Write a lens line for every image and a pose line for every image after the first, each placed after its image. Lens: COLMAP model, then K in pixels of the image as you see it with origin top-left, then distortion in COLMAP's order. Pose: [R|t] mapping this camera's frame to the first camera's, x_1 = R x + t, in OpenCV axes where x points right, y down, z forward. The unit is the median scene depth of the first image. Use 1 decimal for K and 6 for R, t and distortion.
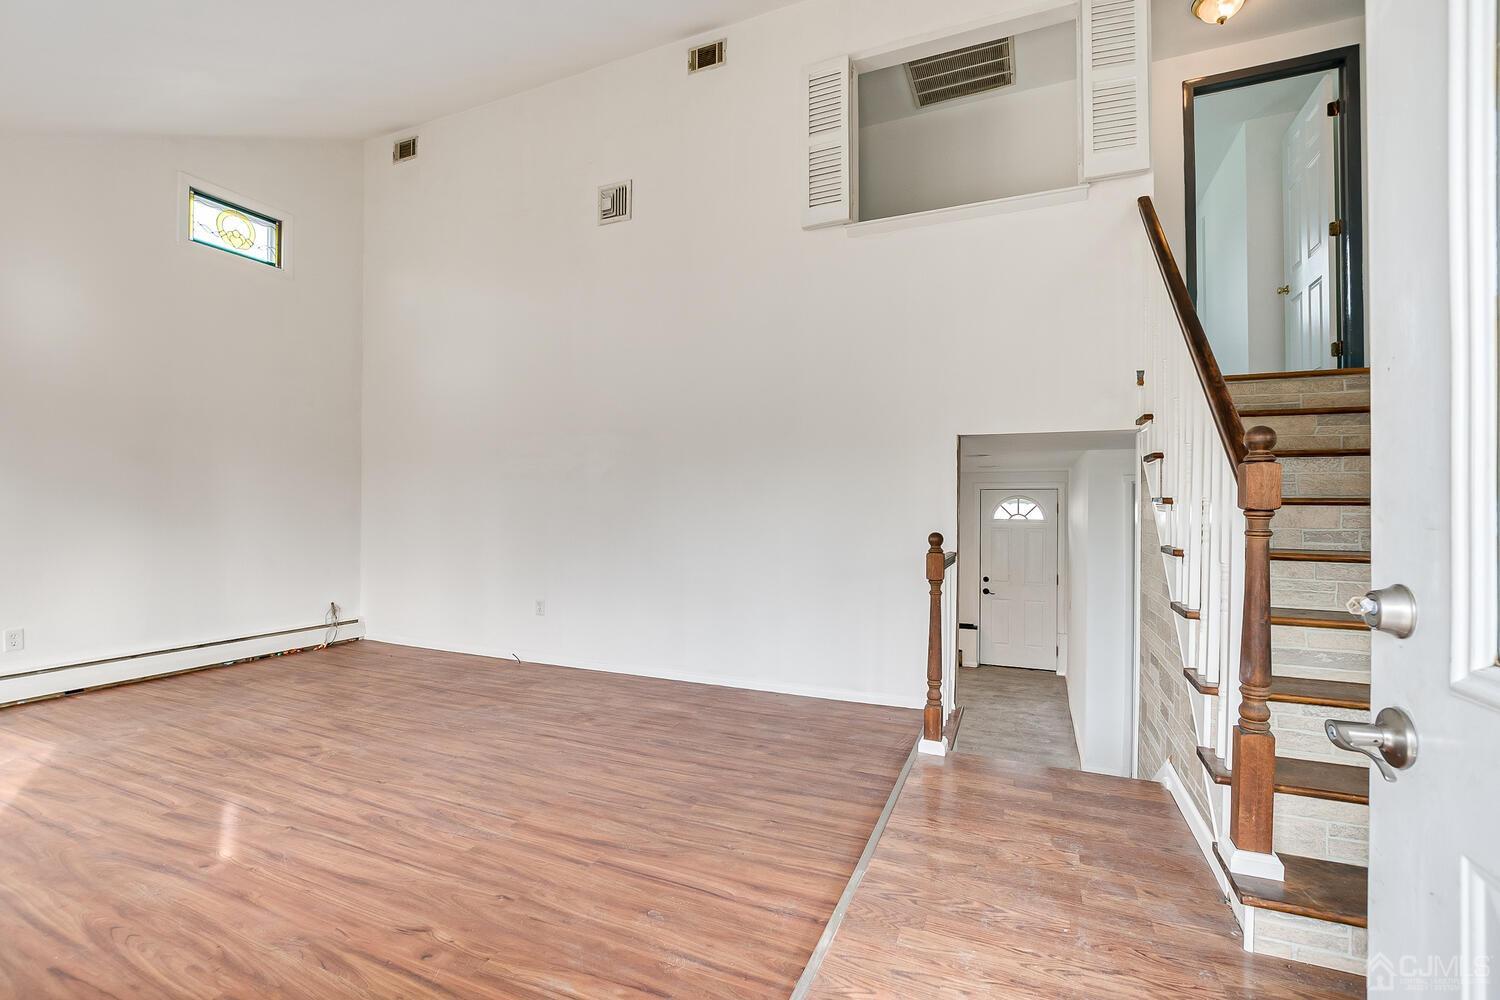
lens RADIAL K [[658.0, 0, 741.4], [0, 658.0, 506.7], [0, 0, 1]] dist [-0.026277, 0.005501]
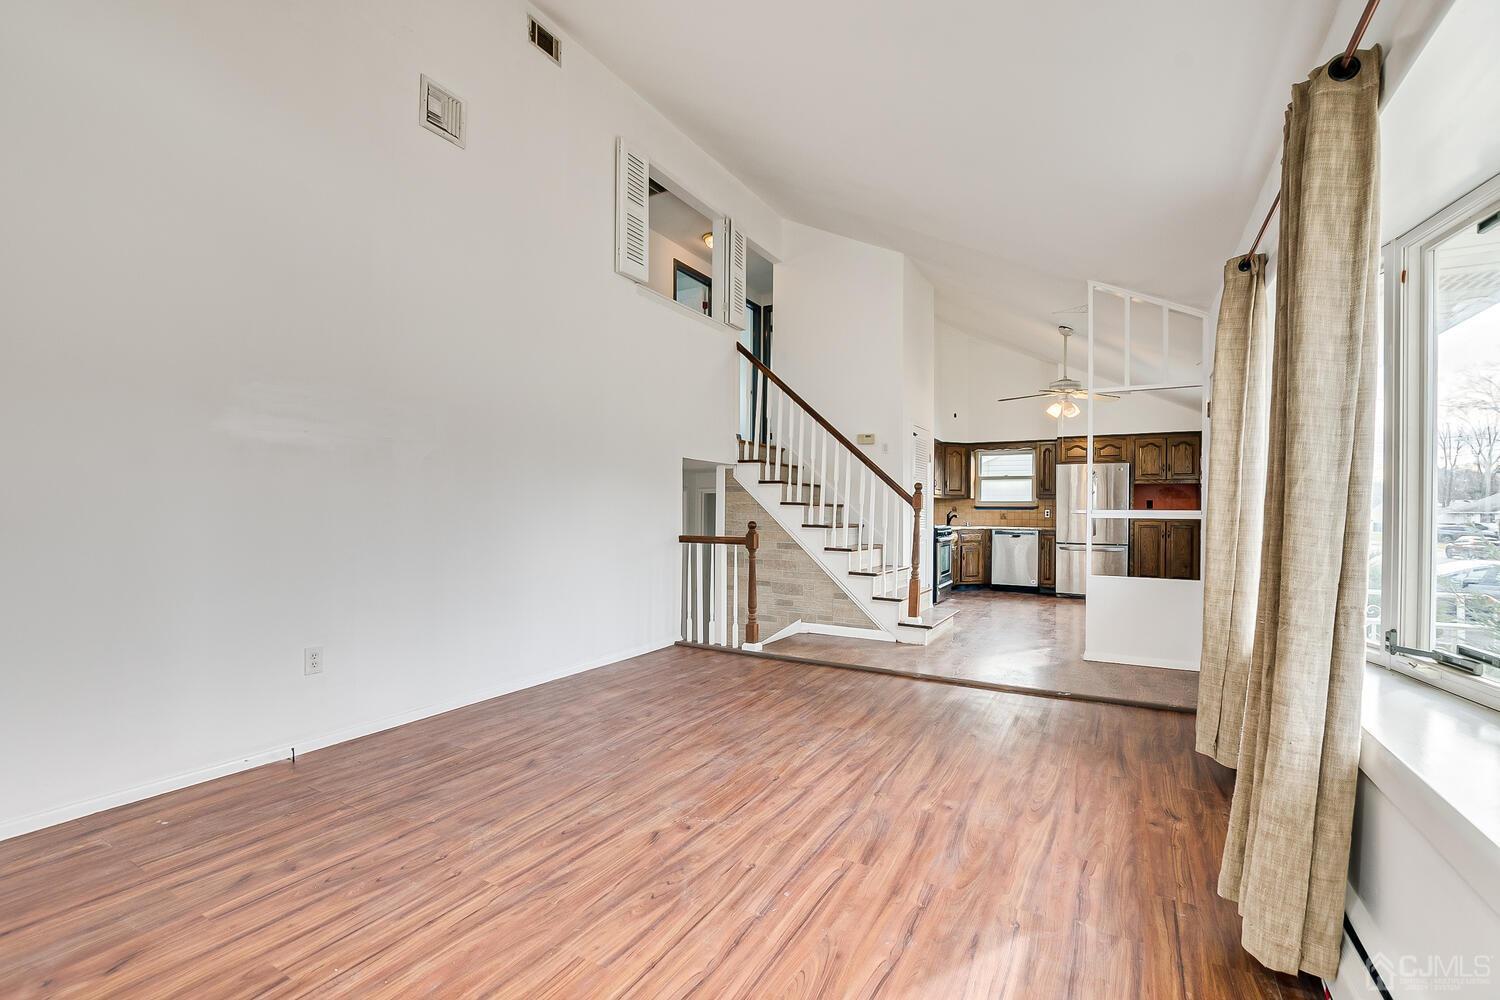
lens RADIAL K [[658.0, 0, 737.5], [0, 658.0, 506.6], [0, 0, 1]] dist [-0.026277, 0.005501]
pose [[0.116035, 0.000166, 0.993245, -1.161301], [-0.012207, 0.999925, 0.001259, -0.000021], [-0.993170, -0.012271, 0.116028, 0.699176]]
